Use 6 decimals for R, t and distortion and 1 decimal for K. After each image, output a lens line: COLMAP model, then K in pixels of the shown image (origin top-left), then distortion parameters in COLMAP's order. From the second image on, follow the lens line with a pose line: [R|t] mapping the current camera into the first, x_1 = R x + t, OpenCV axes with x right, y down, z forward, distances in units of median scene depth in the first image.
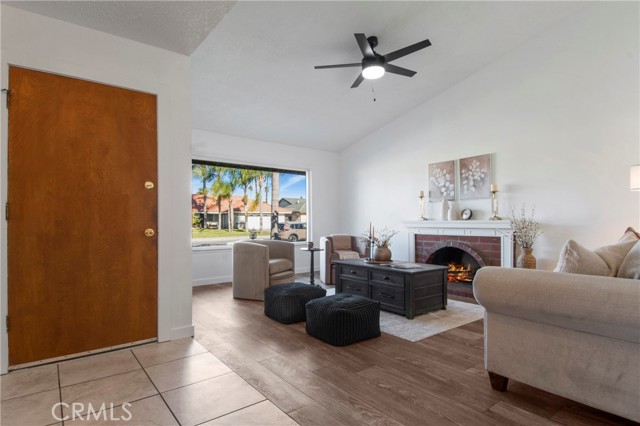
lens RADIAL K [[342.0, 0, 338.9], [0, 342.0, 222.4], [0, 0, 1]] dist [0.032765, -0.032408]
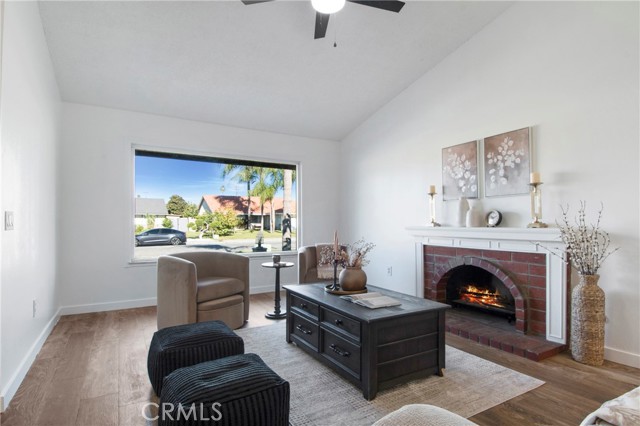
lens RADIAL K [[342.0, 0, 338.9], [0, 342.0, 222.4], [0, 0, 1]] dist [0.032765, -0.032408]
pose [[0.989408, 0.002315, -0.145143, 0.166580], [-0.002870, 0.999989, -0.003618, -0.012274], [0.145133, 0.003996, 0.989404, 0.281171]]
